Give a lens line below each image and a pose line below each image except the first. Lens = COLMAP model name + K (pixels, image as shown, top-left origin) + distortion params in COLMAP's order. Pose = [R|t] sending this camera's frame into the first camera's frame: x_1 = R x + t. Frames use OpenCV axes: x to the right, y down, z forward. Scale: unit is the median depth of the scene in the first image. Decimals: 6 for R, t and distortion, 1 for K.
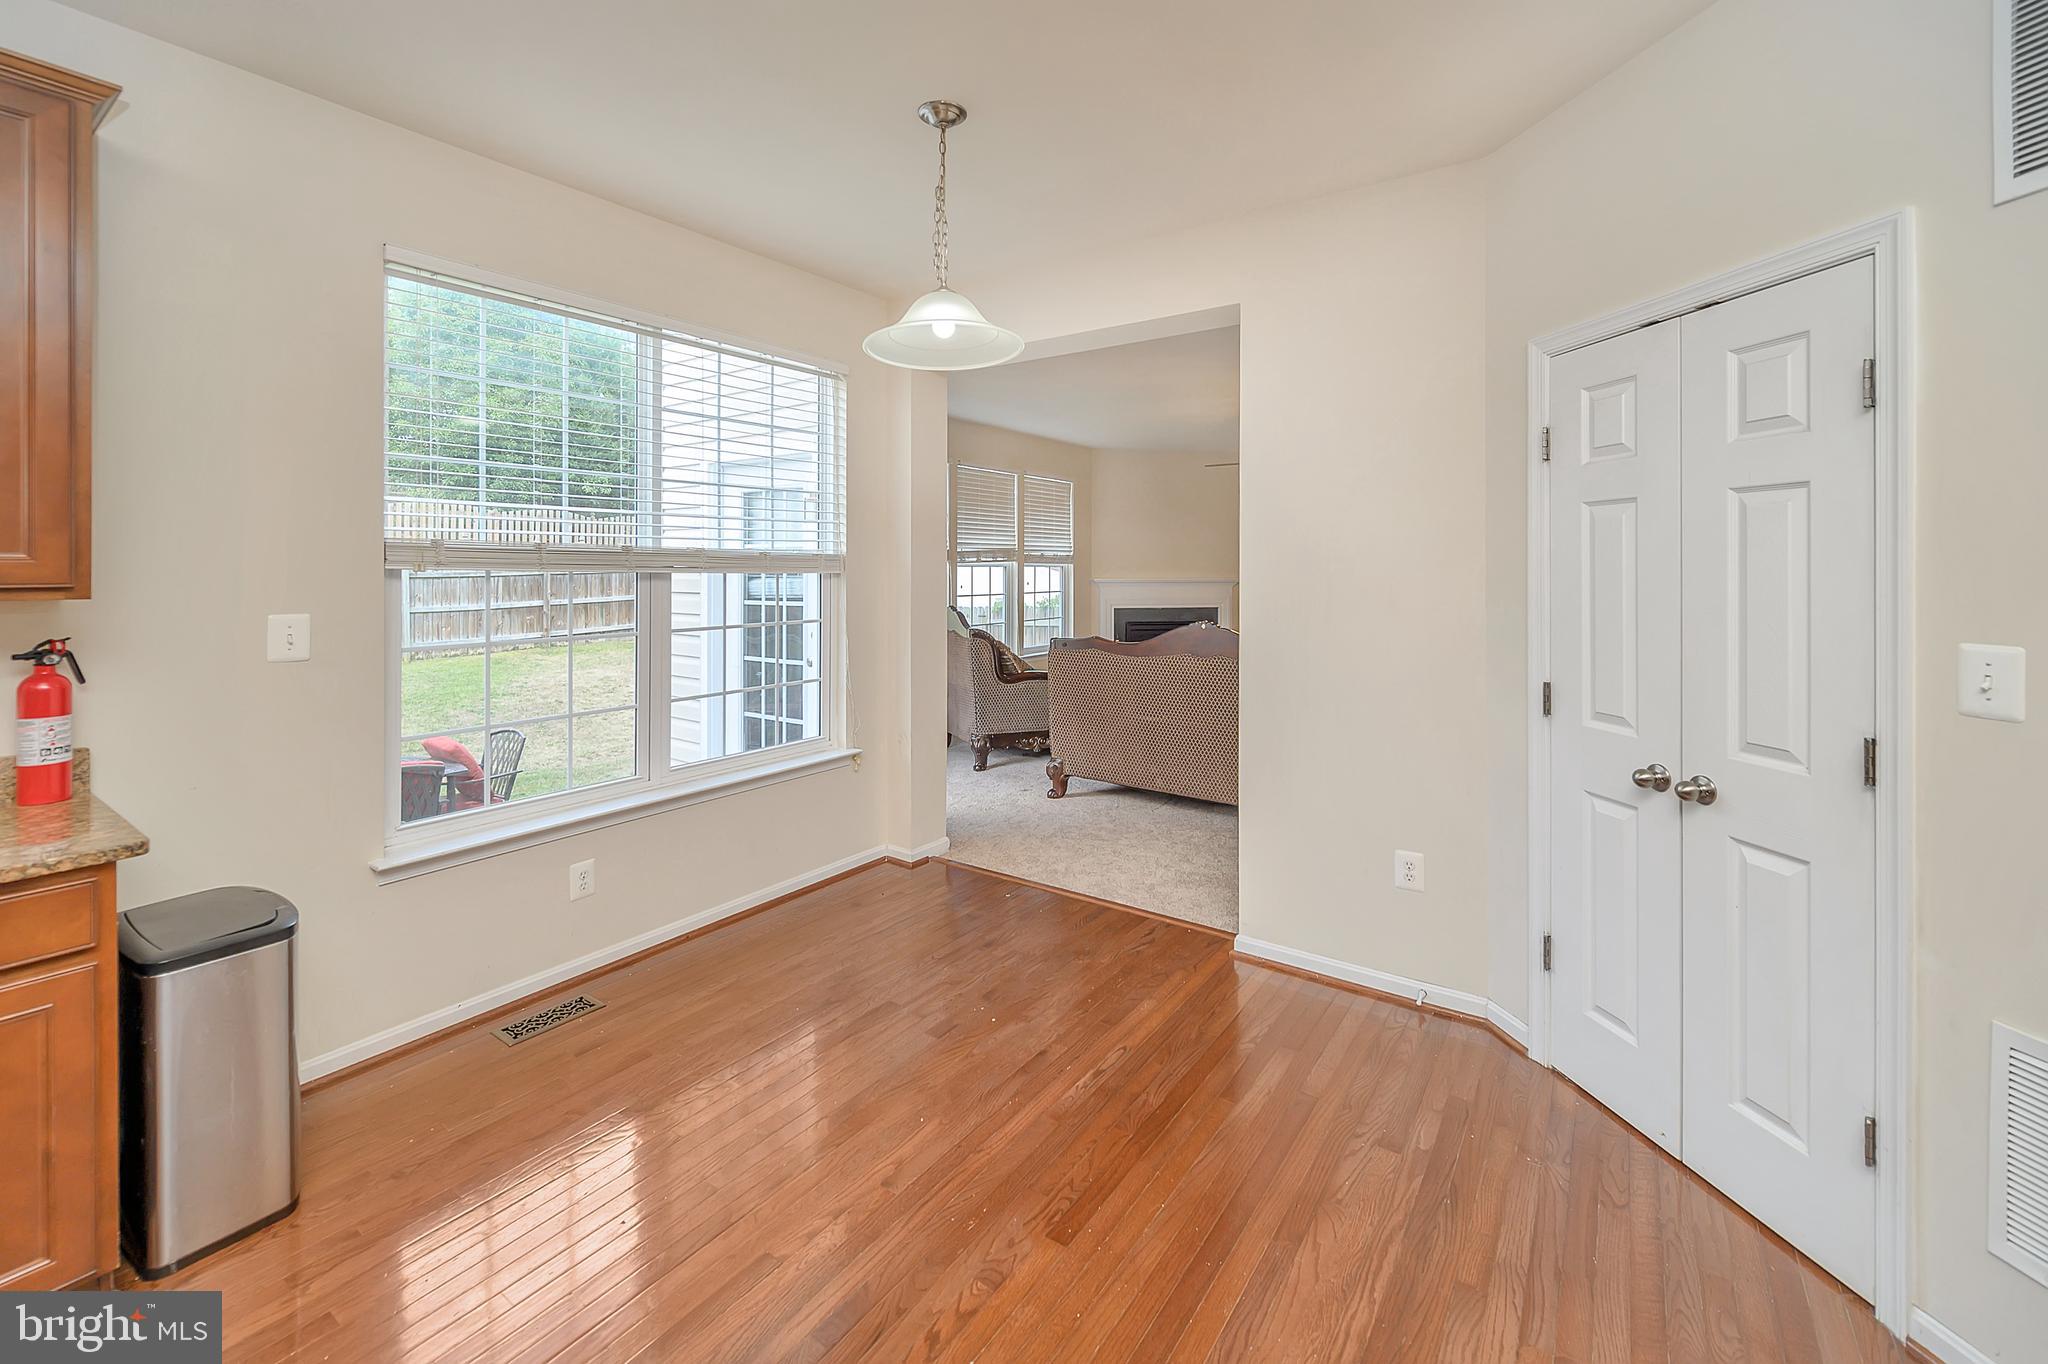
lens RADIAL K [[839.0, 0, 1014.6], [0, 839.0, 567.2], [0, 0, 1]] dist [-0.000526, -0.000340]
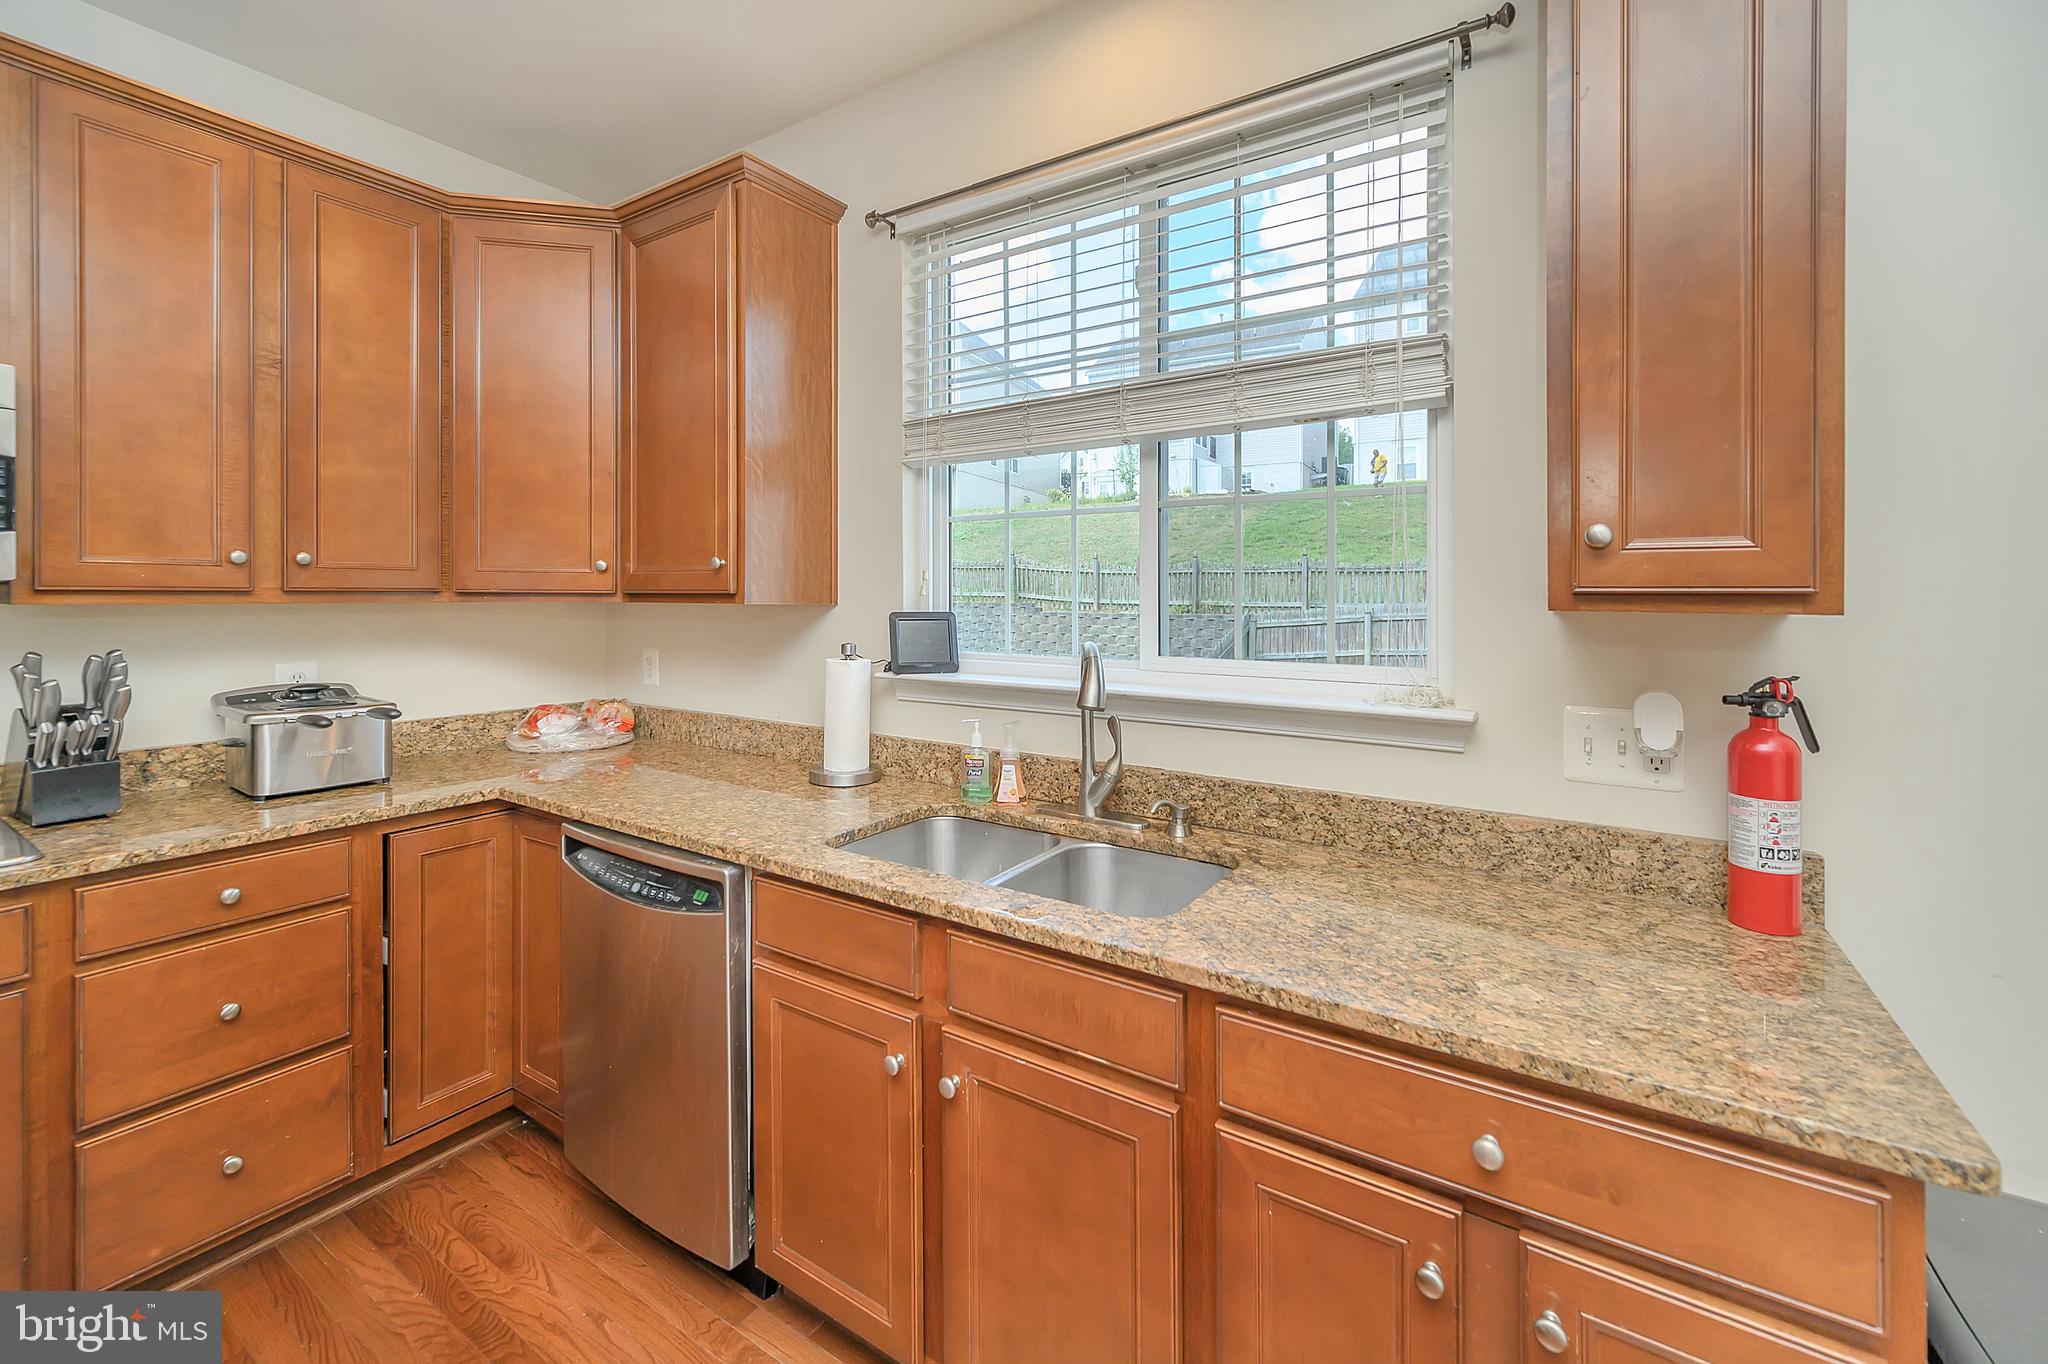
lens RADIAL K [[839.0, 0, 1041.0], [0, 839.0, 590.0], [0, 0, 1]] dist [-0.000526, -0.000340]
pose [[0.038707, -0.004947, -0.999238, -0.524913], [-0.003583, 0.999981, -0.005089, 0.023920], [0.999244, 0.003777, 0.038689, 0.410947]]
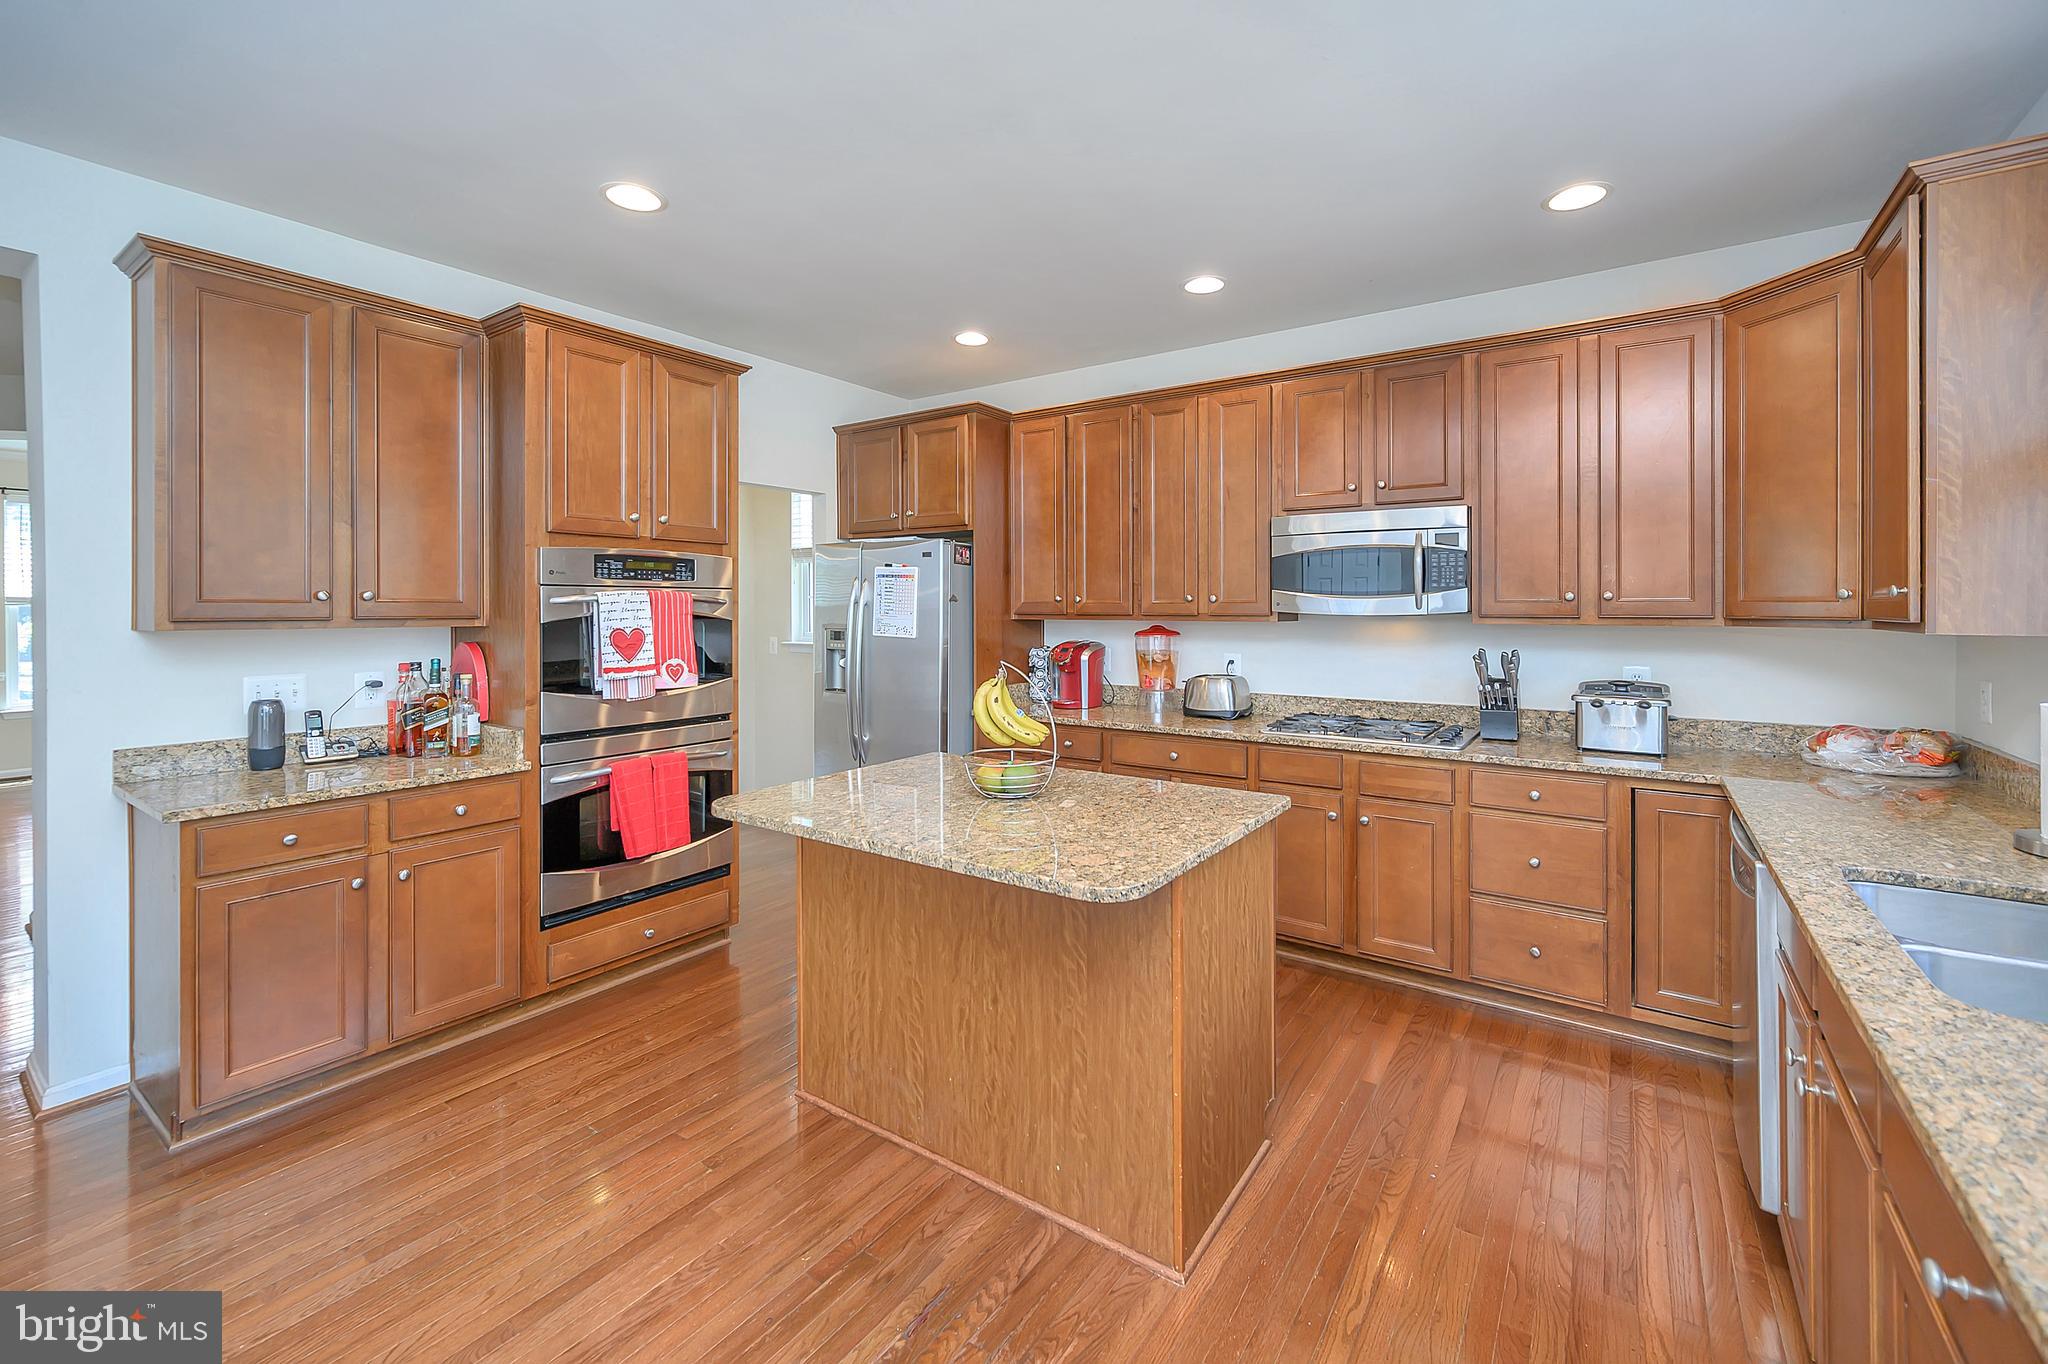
lens RADIAL K [[839.0, 0, 1028.5], [0, 839.0, 614.2], [0, 0, 1]] dist [-0.000526, -0.000340]
pose [[-0.999985, 0.002796, 0.004795, -0.529665], [0.002841, 0.999953, 0.009292, -0.000343], [-0.004769, 0.009306, -0.999945, 1.099515]]
